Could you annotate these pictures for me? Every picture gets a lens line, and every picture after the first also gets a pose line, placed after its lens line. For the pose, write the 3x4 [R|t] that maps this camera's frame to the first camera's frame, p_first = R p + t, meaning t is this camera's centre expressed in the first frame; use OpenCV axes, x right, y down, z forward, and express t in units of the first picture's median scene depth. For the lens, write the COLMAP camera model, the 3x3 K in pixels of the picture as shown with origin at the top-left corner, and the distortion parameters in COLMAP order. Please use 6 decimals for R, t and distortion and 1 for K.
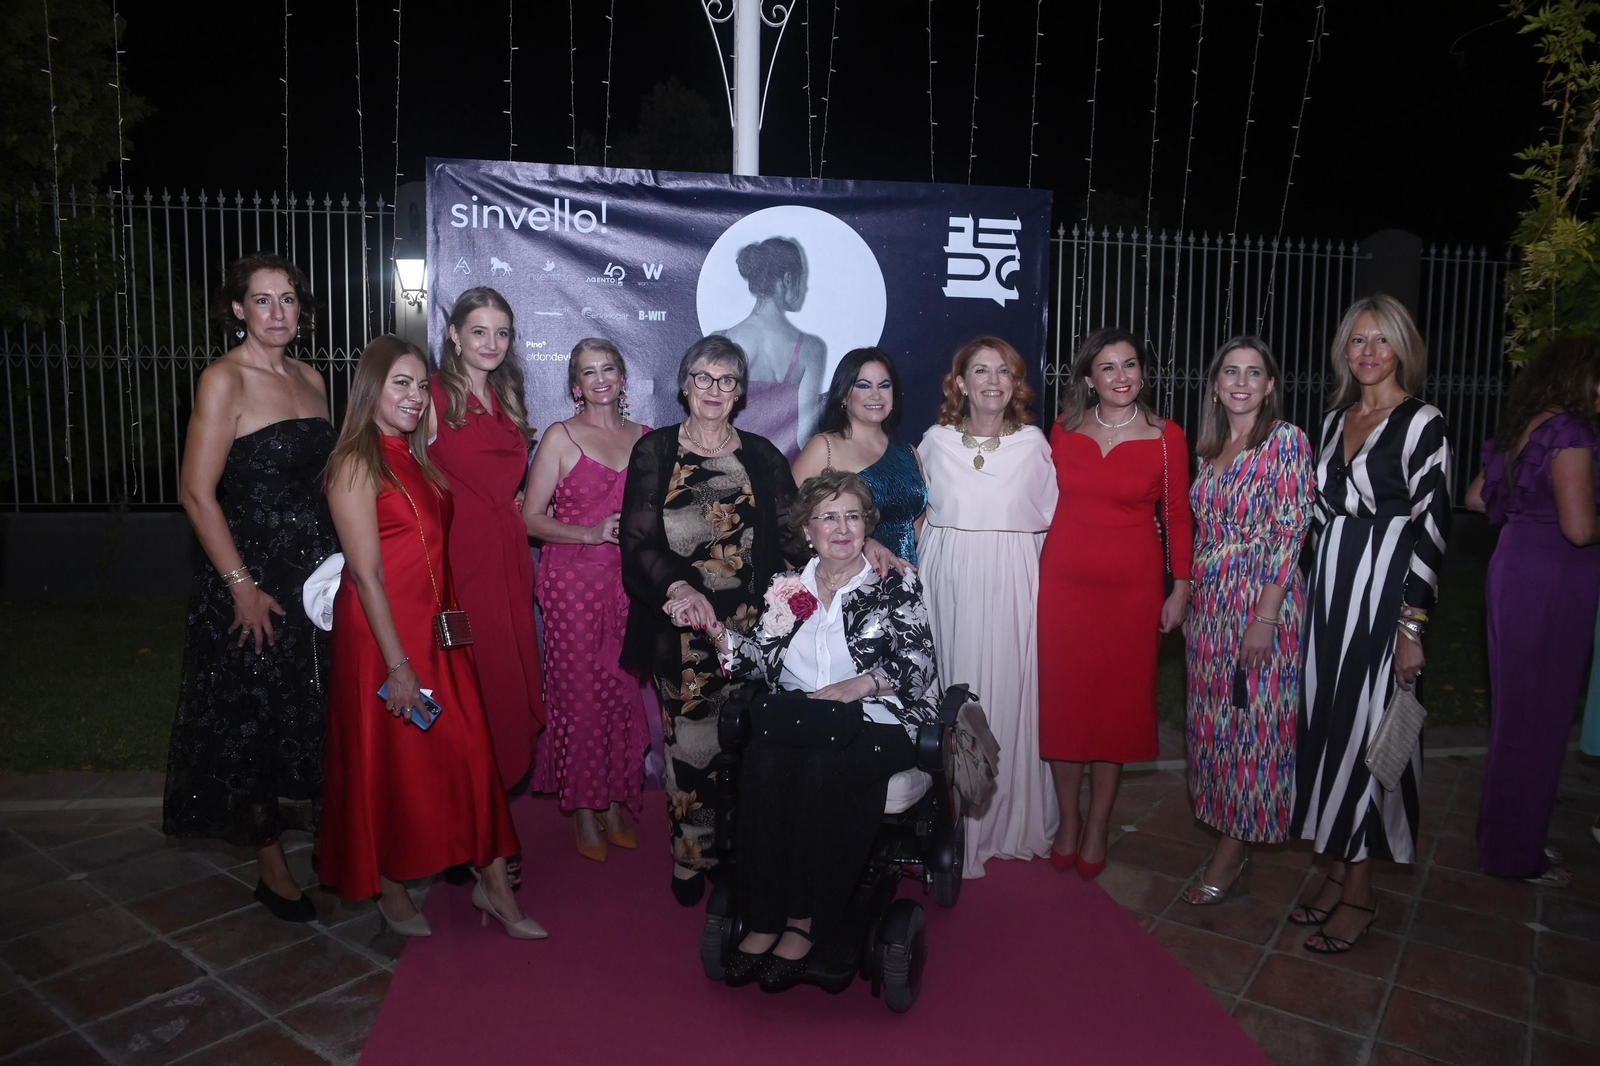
lens RADIAL K [[1097.8, 0, 800.0], [0, 1097.8, 533.0], [0, 0, 1]] dist [-0.093203, 0.073190]
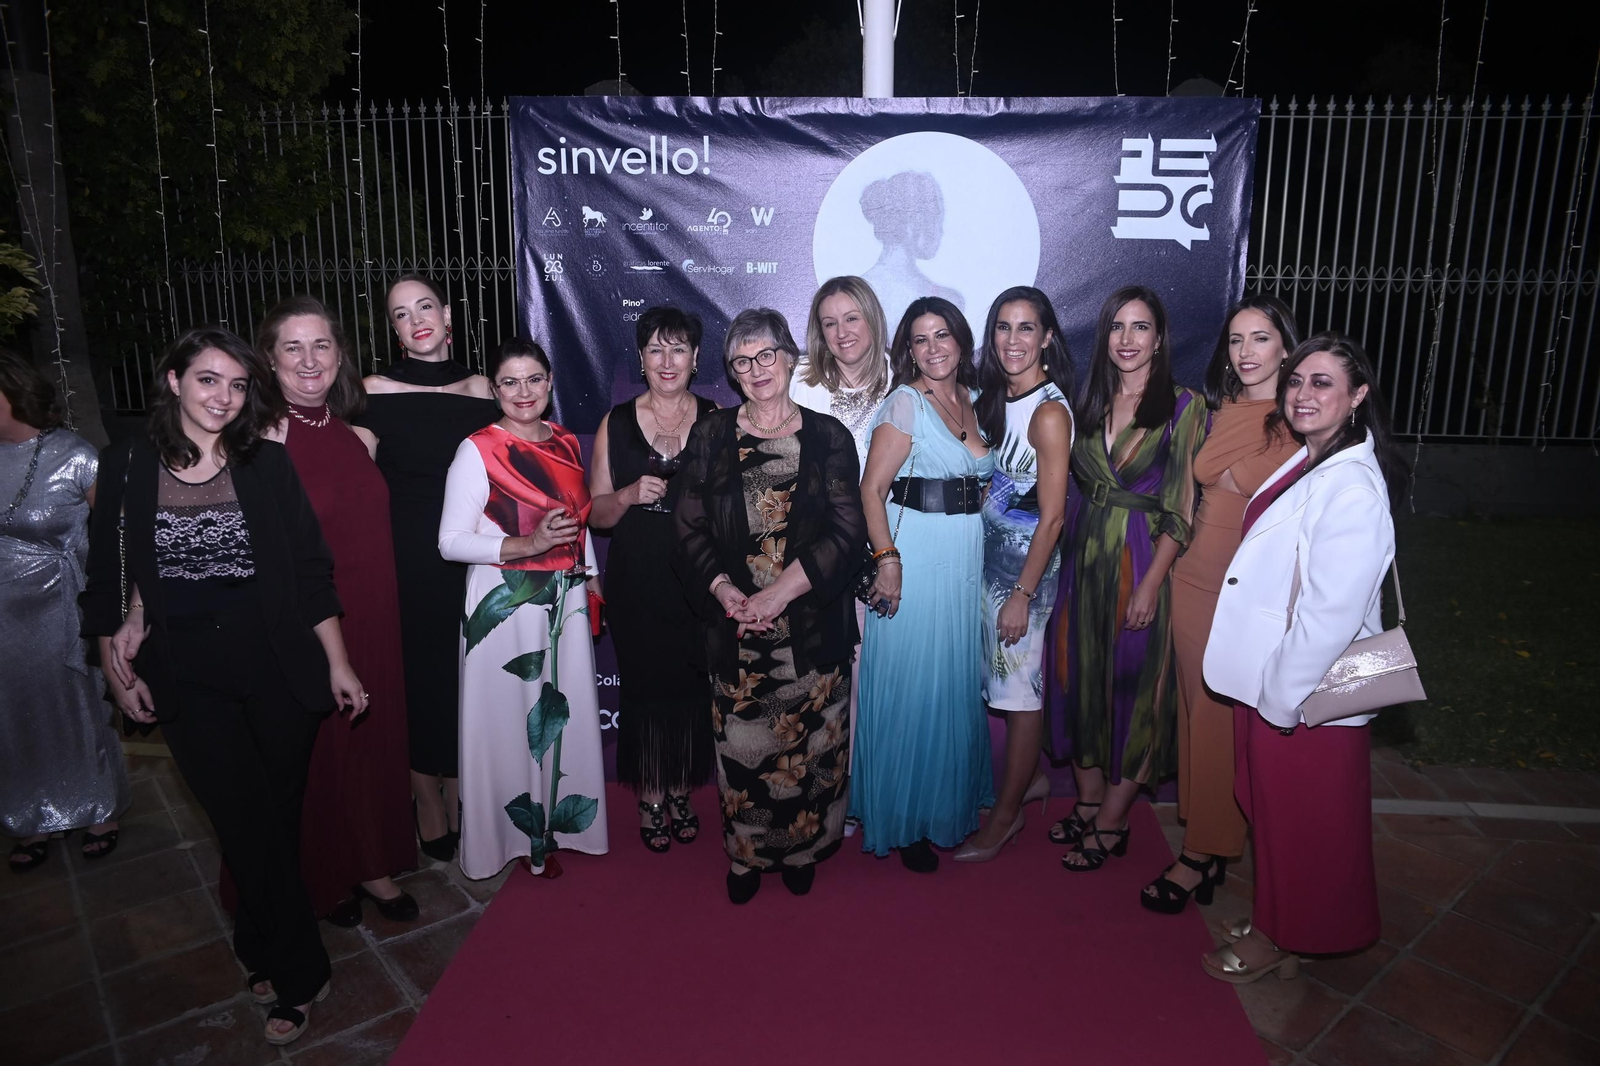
lens RADIAL K [[1097.8, 0, 800.0], [0, 1097.8, 533.0], [0, 0, 1]] dist [-0.093203, 0.073190]
pose [[0.971312, 0.046735, -0.233172, 0.108219], [-0.017986, 0.992128, 0.123931, -0.097600], [0.237129, -0.116182, 0.964506, 0.140135]]
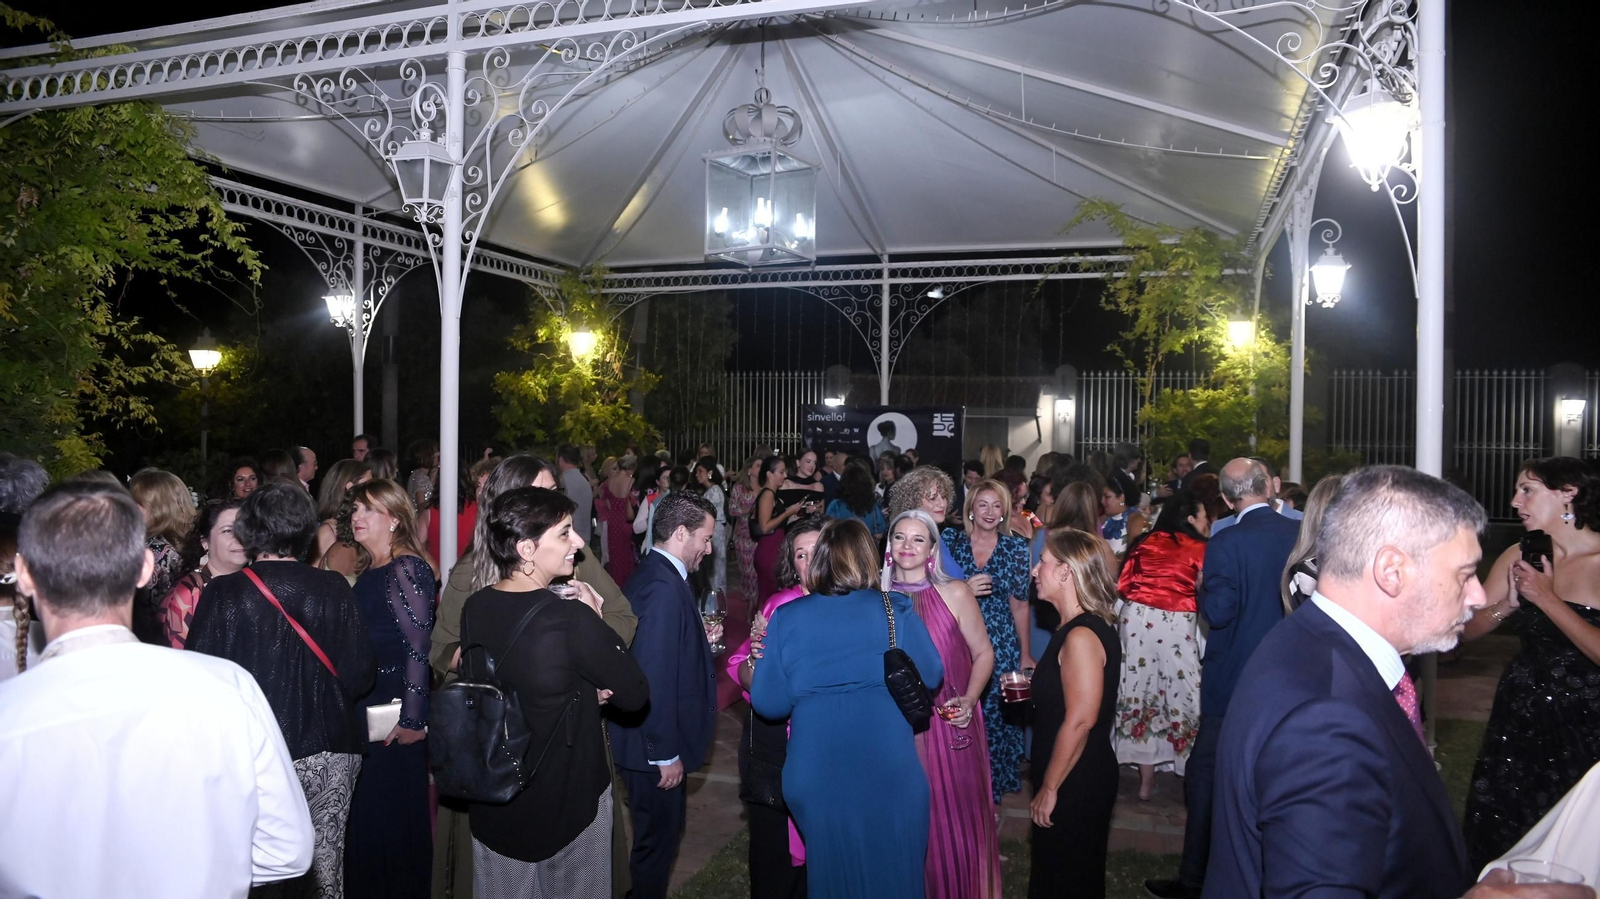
lens RADIAL K [[1058.2, 0, 800.0], [0, 1058.2, 449.5], [0, 0, 1]] dist [-0.120979, 0.000239]
pose [[0.891665, 0.005022, -0.452668, 1.380478], [-0.049703, 0.994979, -0.086865, 0.163137], [0.449959, 0.099953, 0.887438, -2.401246]]
